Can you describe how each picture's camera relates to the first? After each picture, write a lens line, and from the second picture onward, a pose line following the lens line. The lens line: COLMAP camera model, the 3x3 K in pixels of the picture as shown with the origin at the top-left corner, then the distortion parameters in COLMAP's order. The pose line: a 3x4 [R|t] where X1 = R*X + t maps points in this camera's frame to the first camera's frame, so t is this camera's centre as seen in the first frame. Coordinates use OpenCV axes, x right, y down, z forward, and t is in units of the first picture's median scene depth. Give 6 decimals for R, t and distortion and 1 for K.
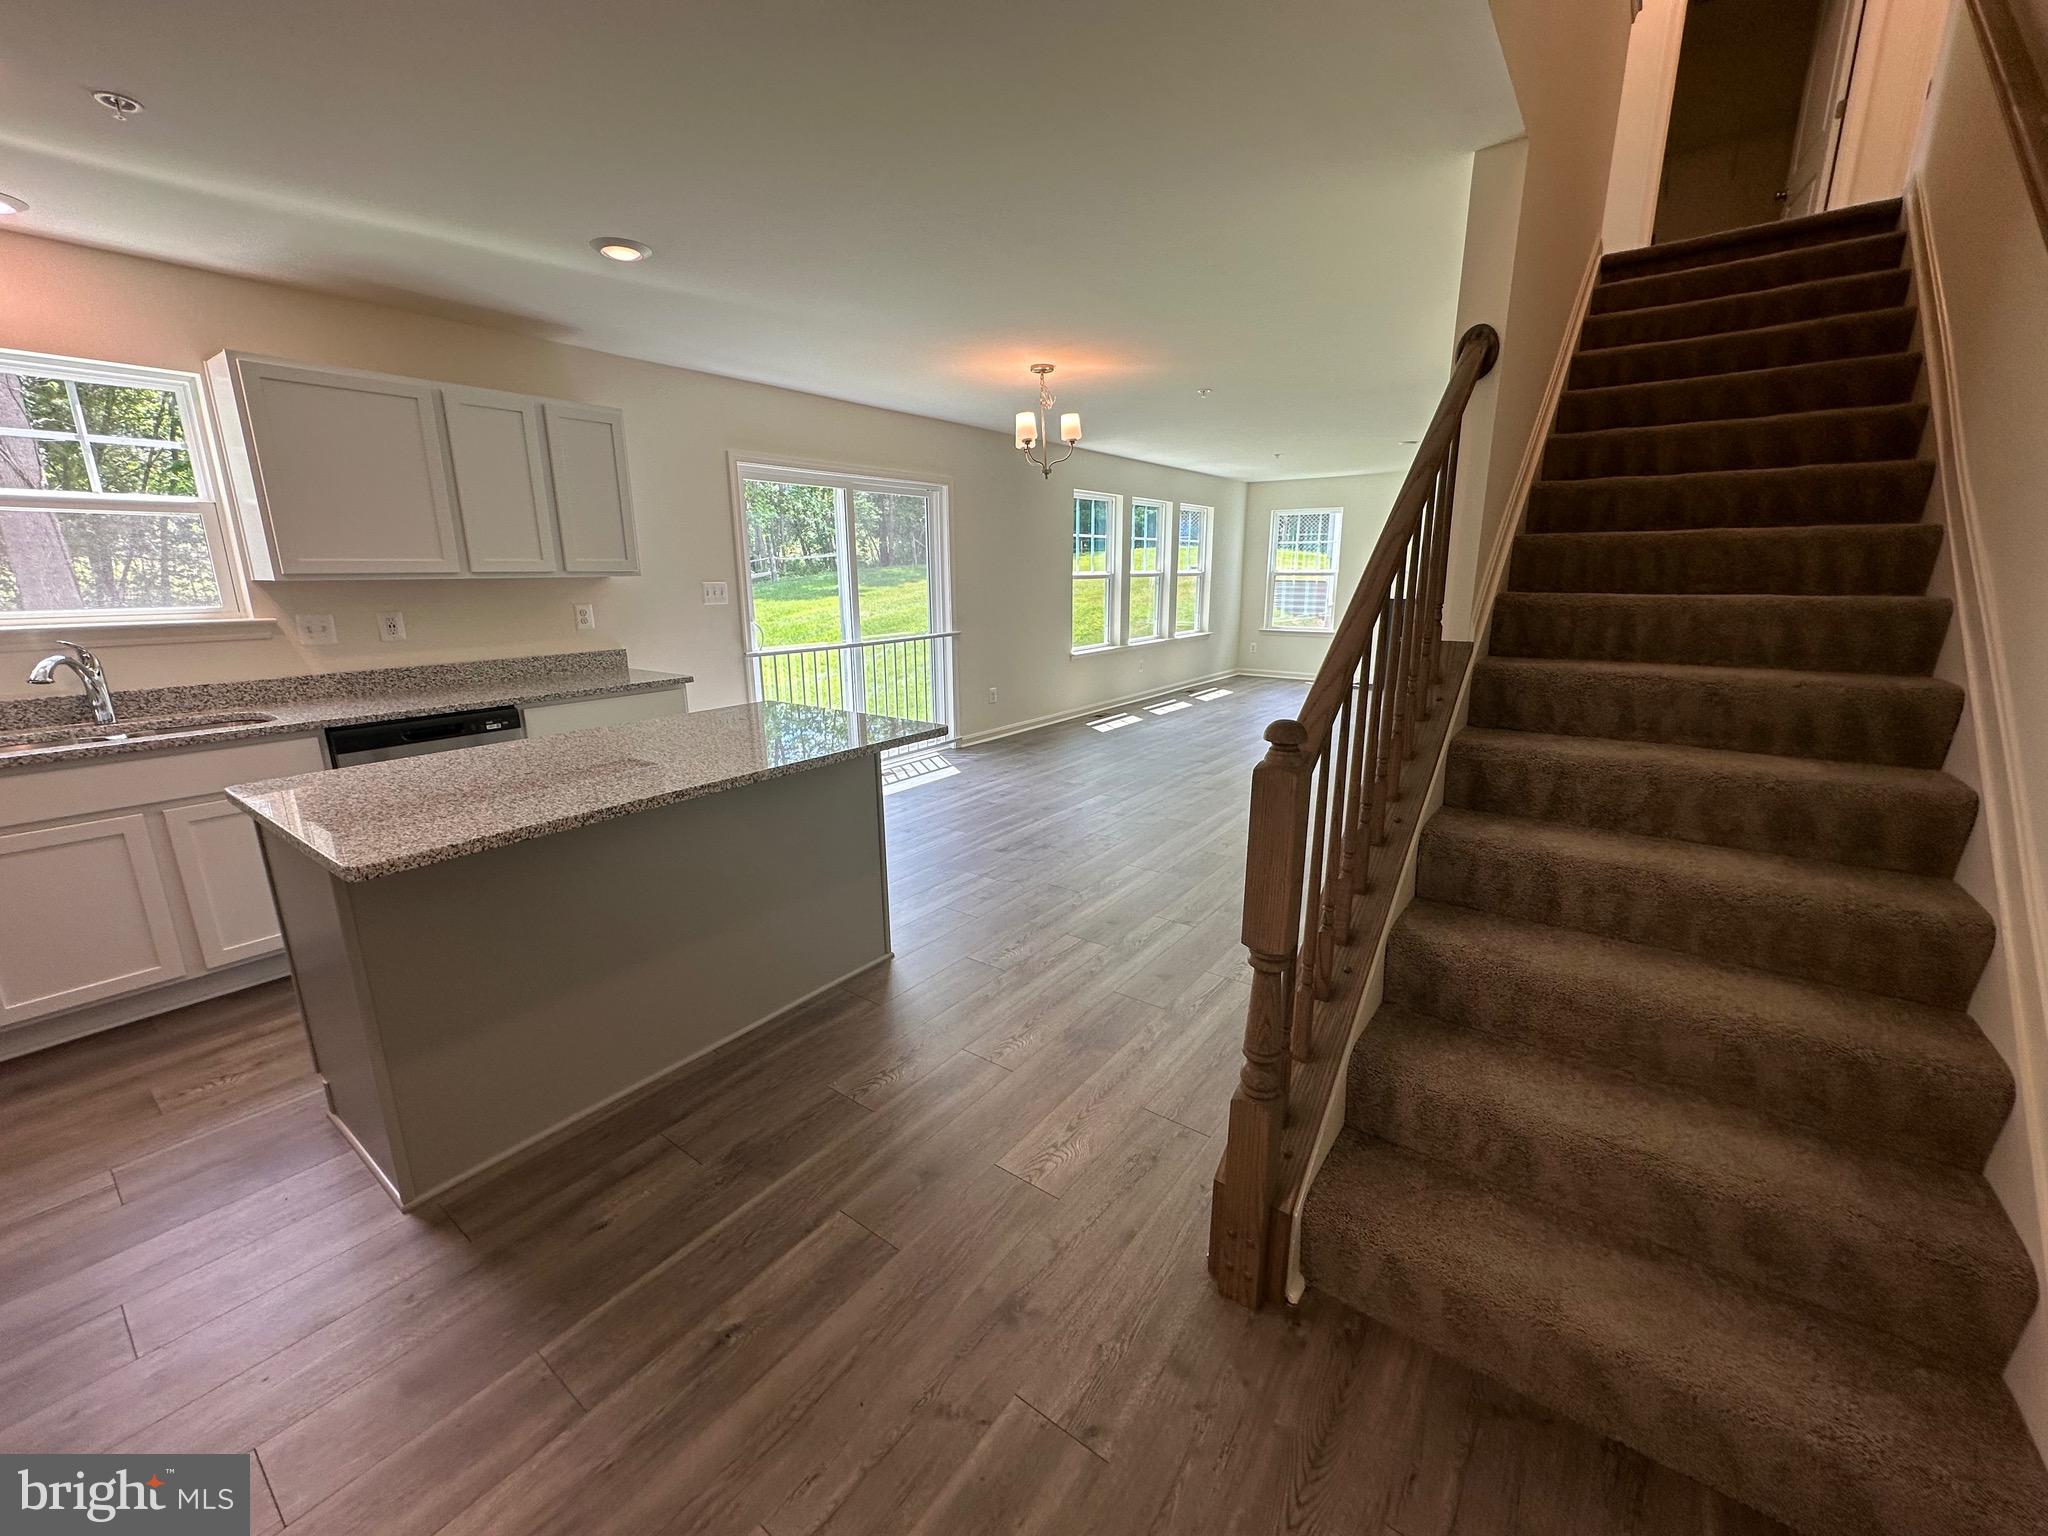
lens RADIAL K [[814.9, 0, 1024.0], [0, 814.9, 768.0], [0, 0, 1]] dist [-0.001635, 0.000017]
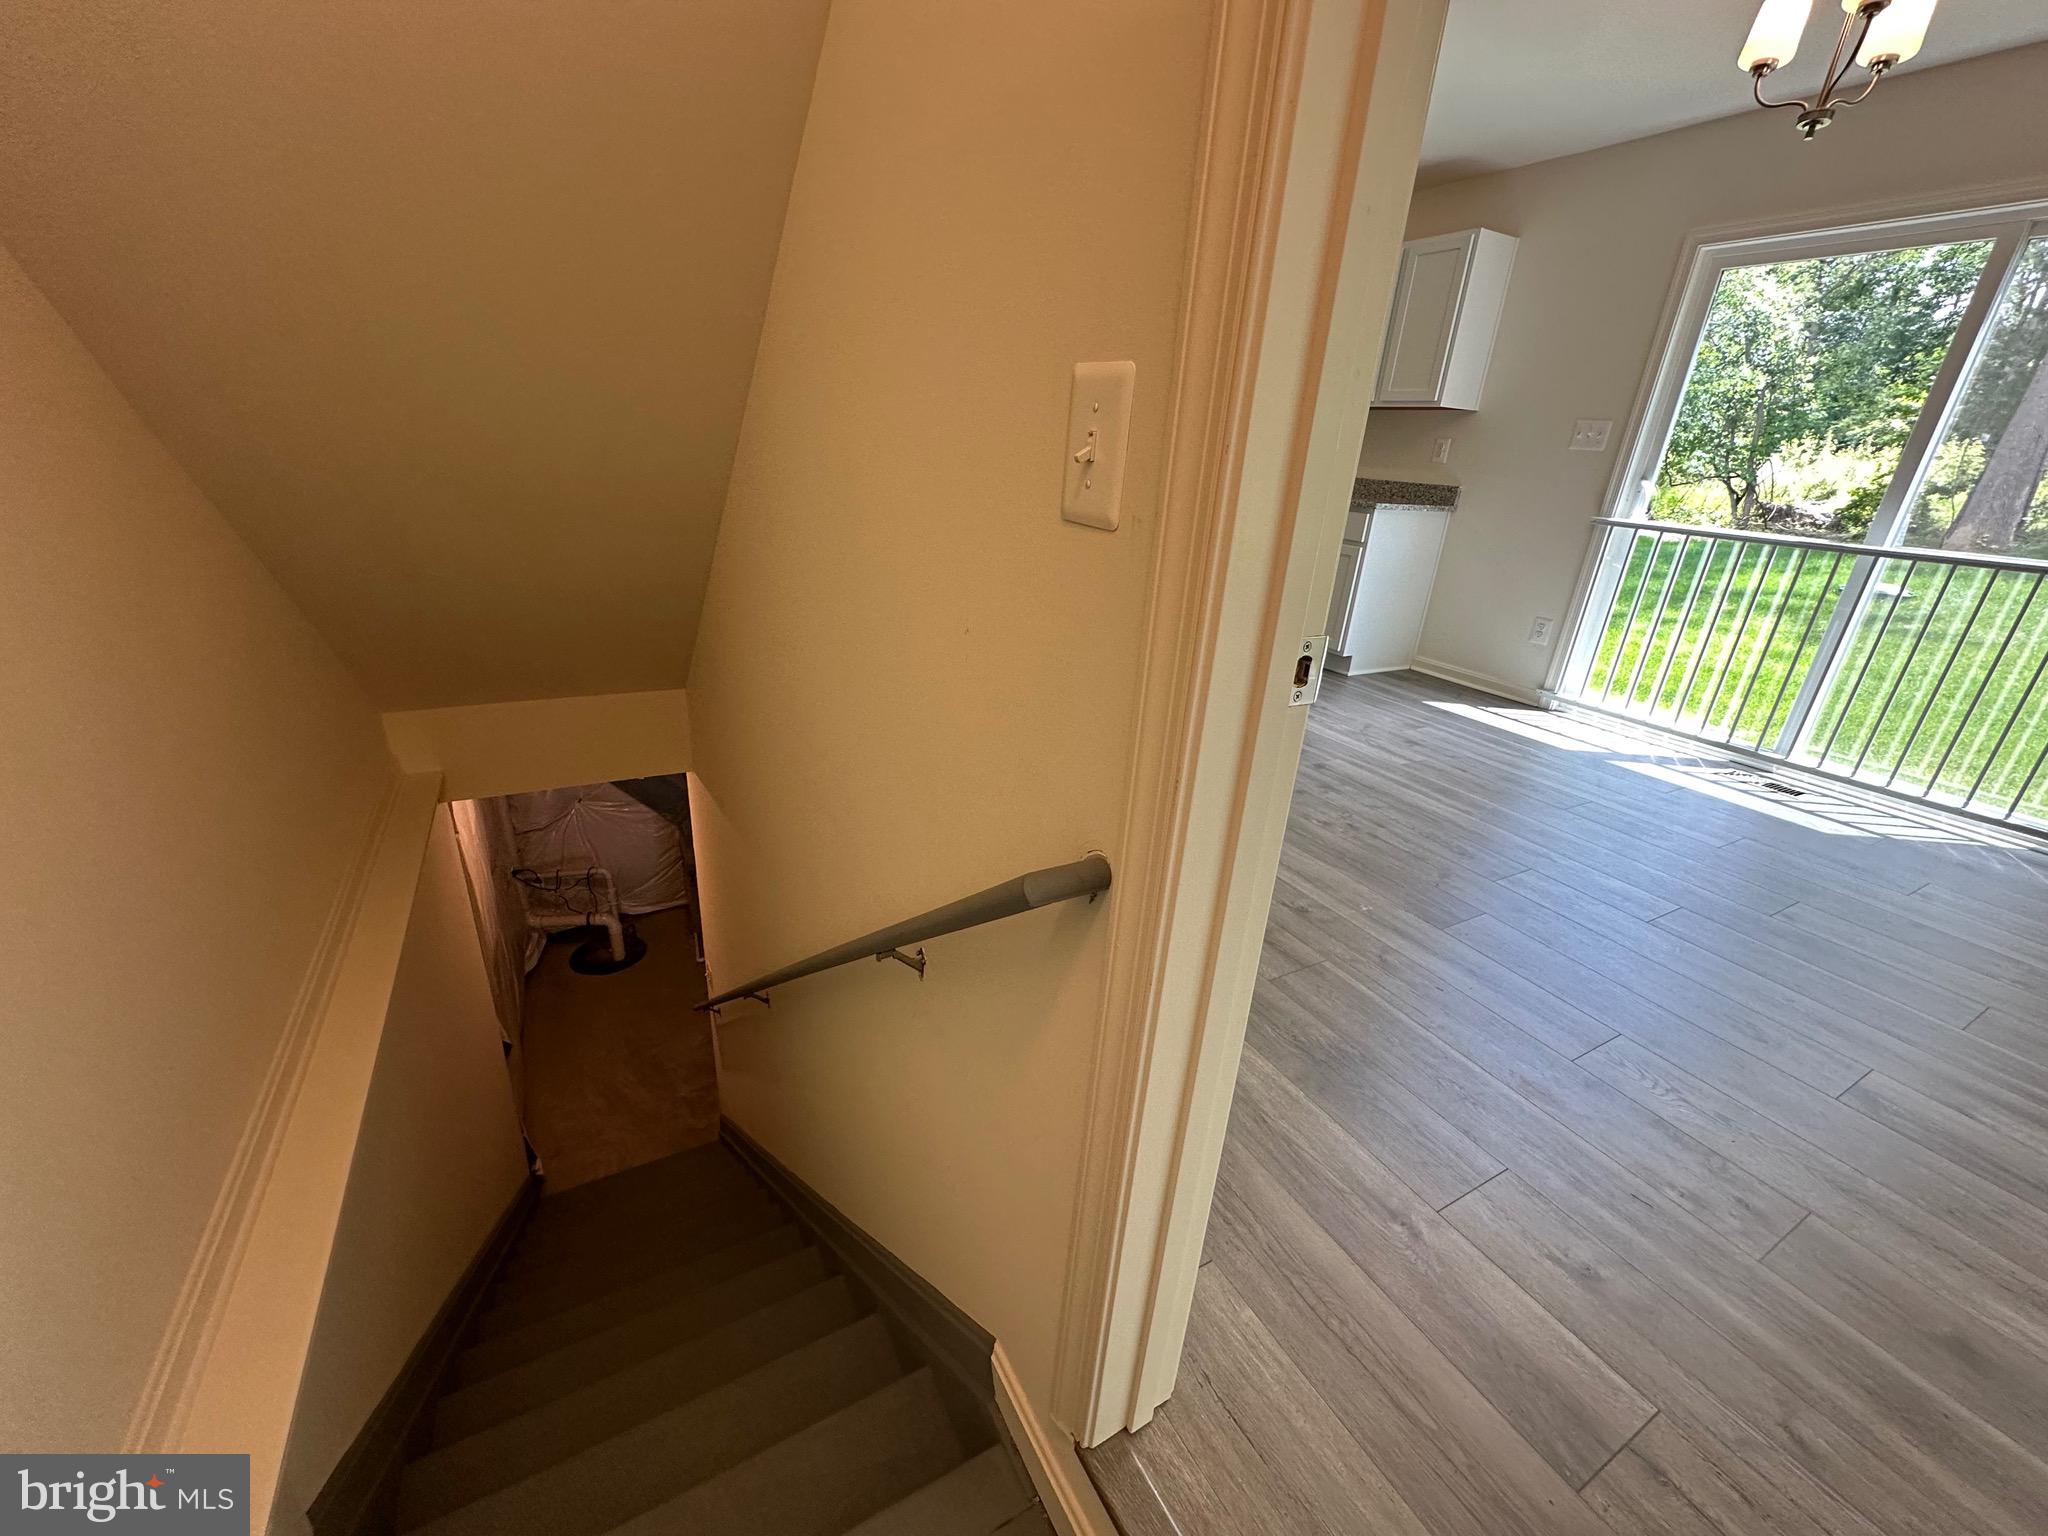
lens RADIAL K [[825.2, 0, 1018.4], [0, 825.2, 766.1], [0, 0, 1]] dist [-0.001545, -0.000317]
pose [[-0.412650, 0.321337, -0.852328, 0.579314], [-0.273753, 0.848703, 0.452507, -0.131951], [0.868781, 0.420054, -0.262250, 0.748812]]
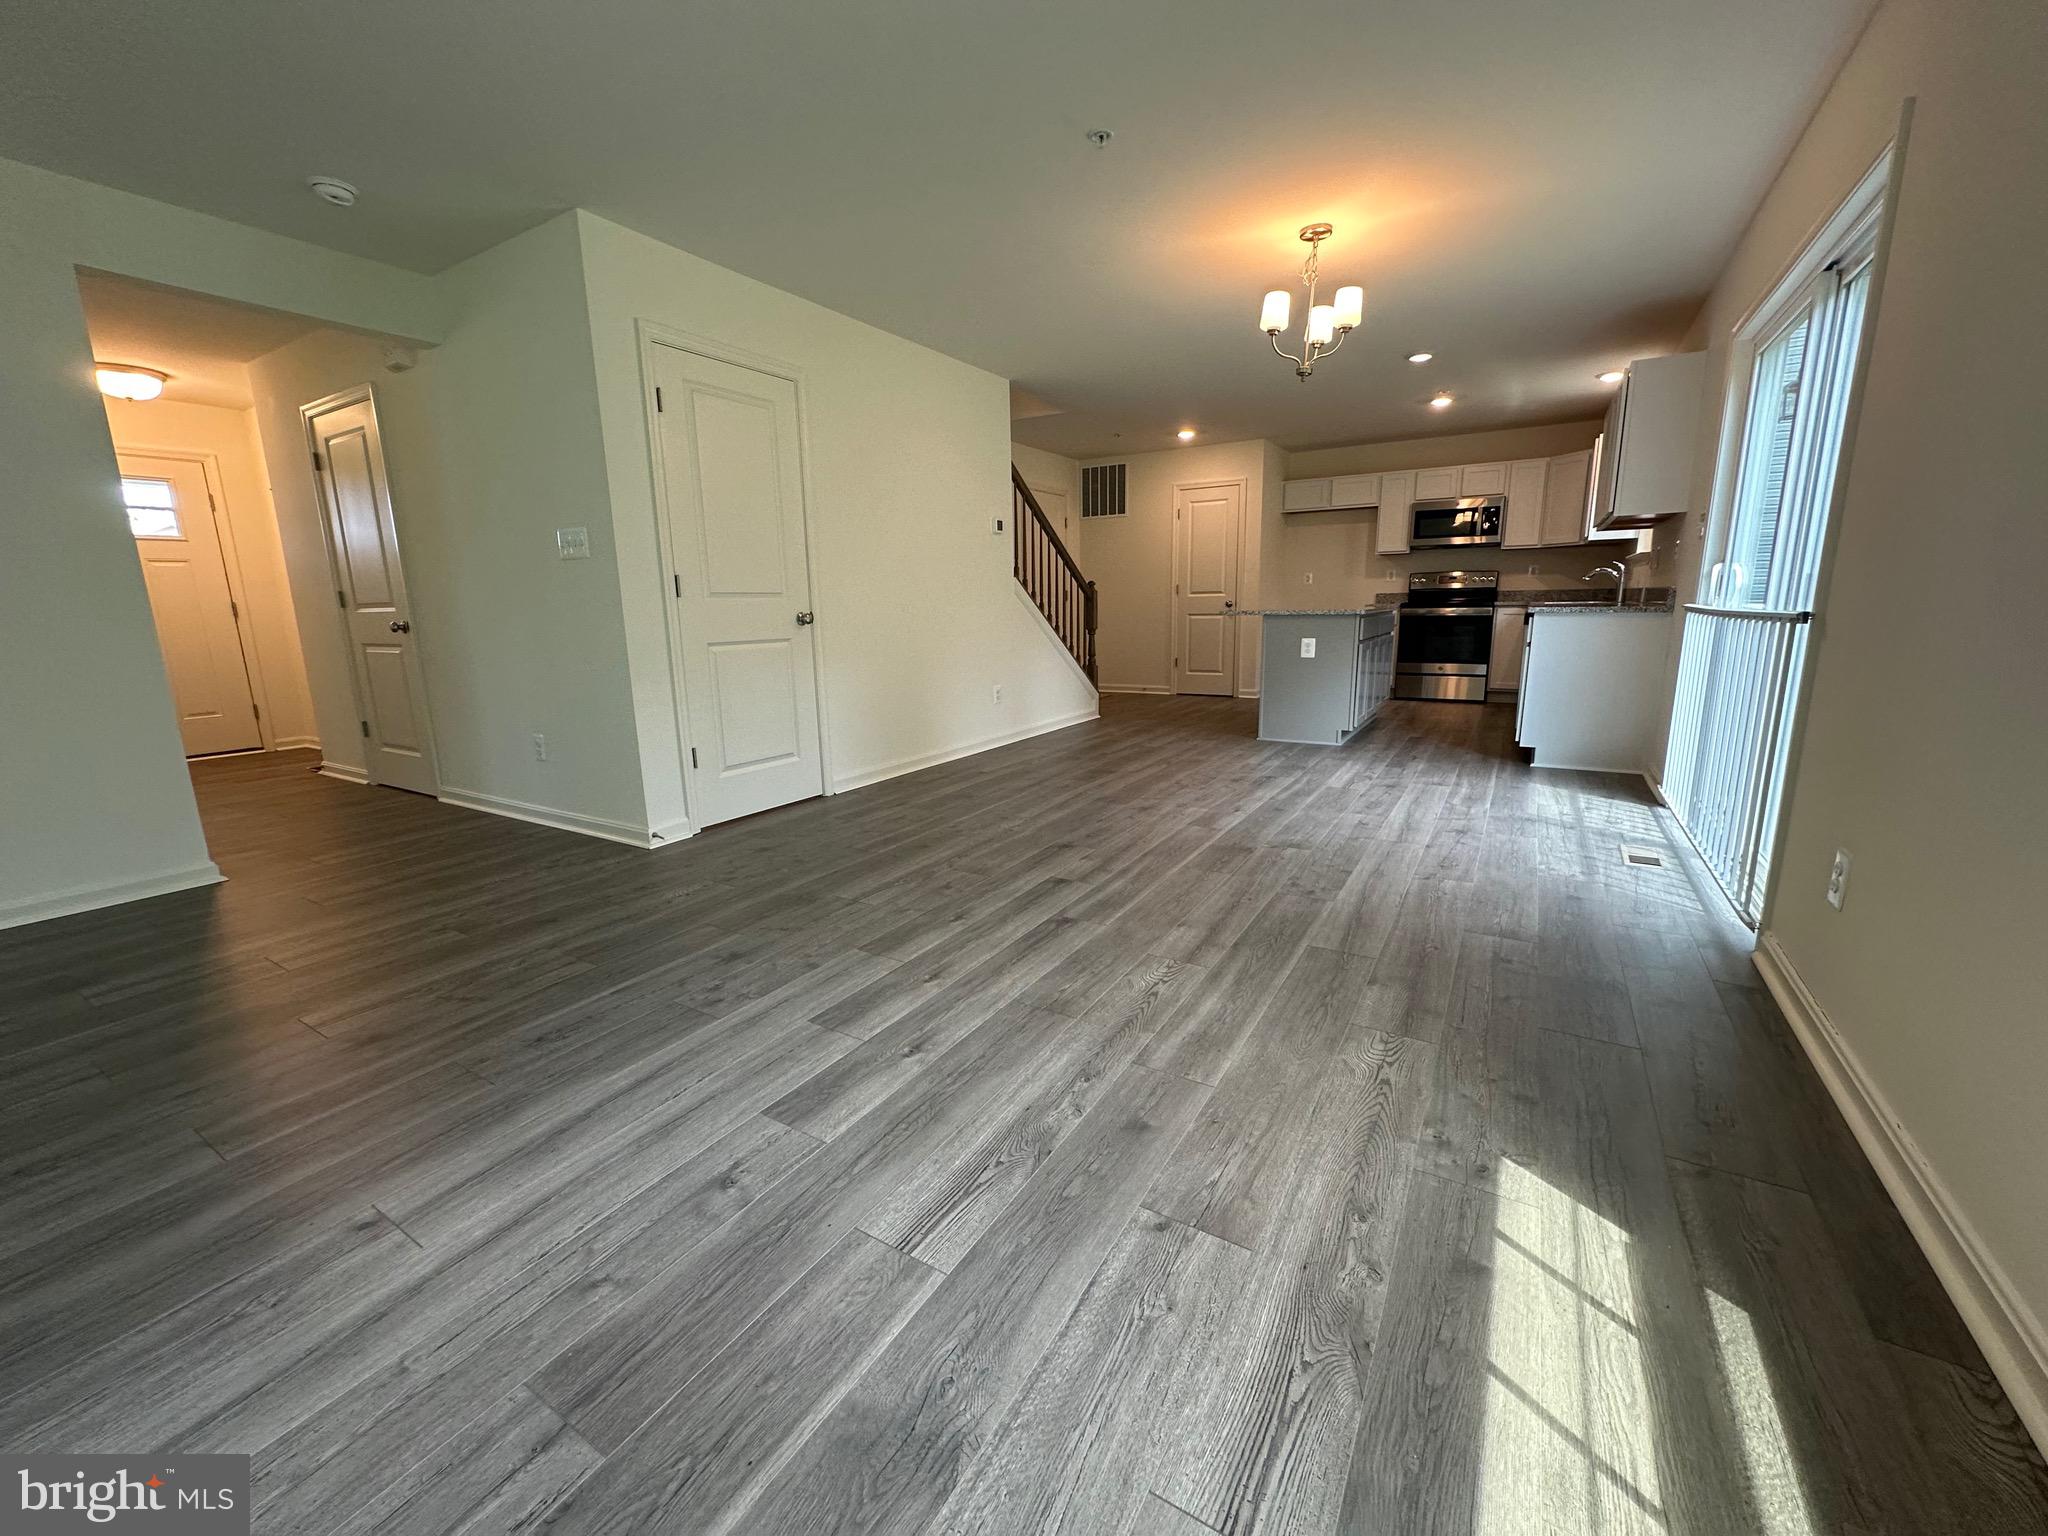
lens RADIAL K [[814.9, 0, 1024.0], [0, 814.9, 768.0], [0, 0, 1]] dist [-0.001635, 0.000017]
pose [[-0.995487, 0.043509, -0.084331, 0.308587], [0.003311, 0.904077, 0.427357, -0.297387], [0.094835, 0.425149, -0.900141, 1.525964]]
